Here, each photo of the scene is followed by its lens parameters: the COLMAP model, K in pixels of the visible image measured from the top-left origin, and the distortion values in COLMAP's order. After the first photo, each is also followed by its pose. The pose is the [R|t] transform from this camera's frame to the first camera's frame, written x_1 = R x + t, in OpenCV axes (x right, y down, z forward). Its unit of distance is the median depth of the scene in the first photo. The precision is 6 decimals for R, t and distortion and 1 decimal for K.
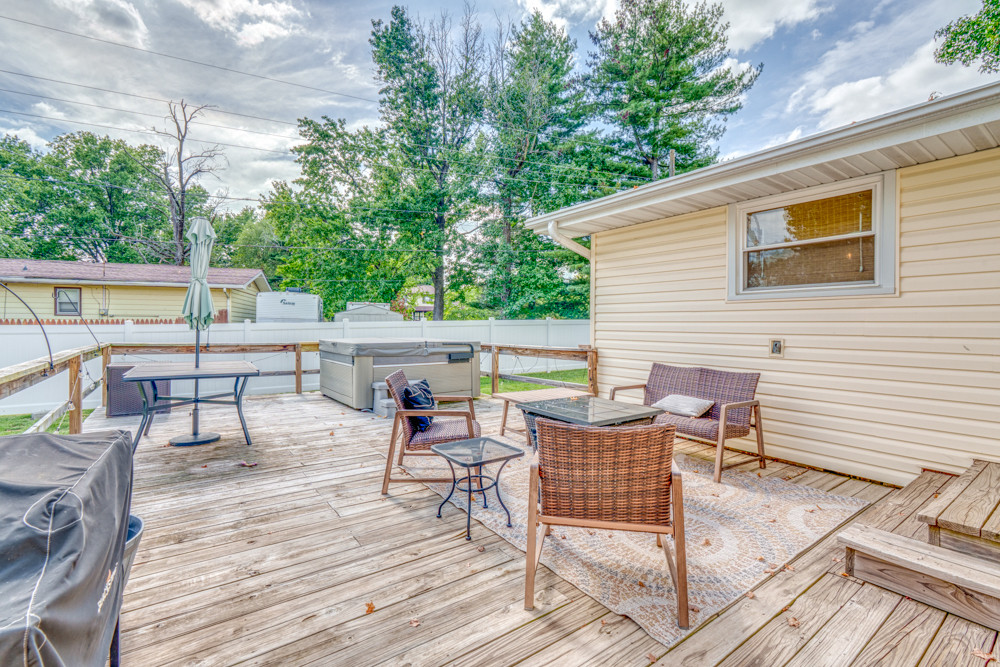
lens RADIAL K [[451.2, 0, 494.2], [0, 451.2, 329.8], [0, 0, 1]] dist [-0.005484, -0.000278]
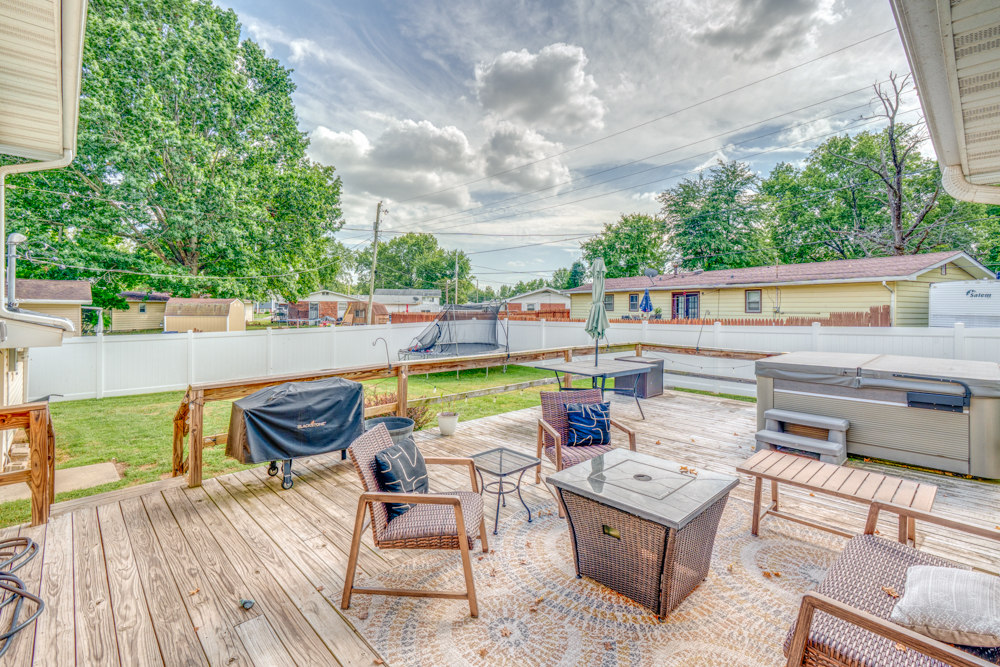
lens RADIAL K [[451.2, 0, 494.2], [0, 451.2, 329.8], [0, 0, 1]] dist [-0.005484, -0.000278]
pose [[0.140538, 0.035873, -0.989425, 0.166523], [-0.013205, 0.999322, 0.034356, -0.018227], [0.989987, 0.008237, 0.140916, 0.128587]]
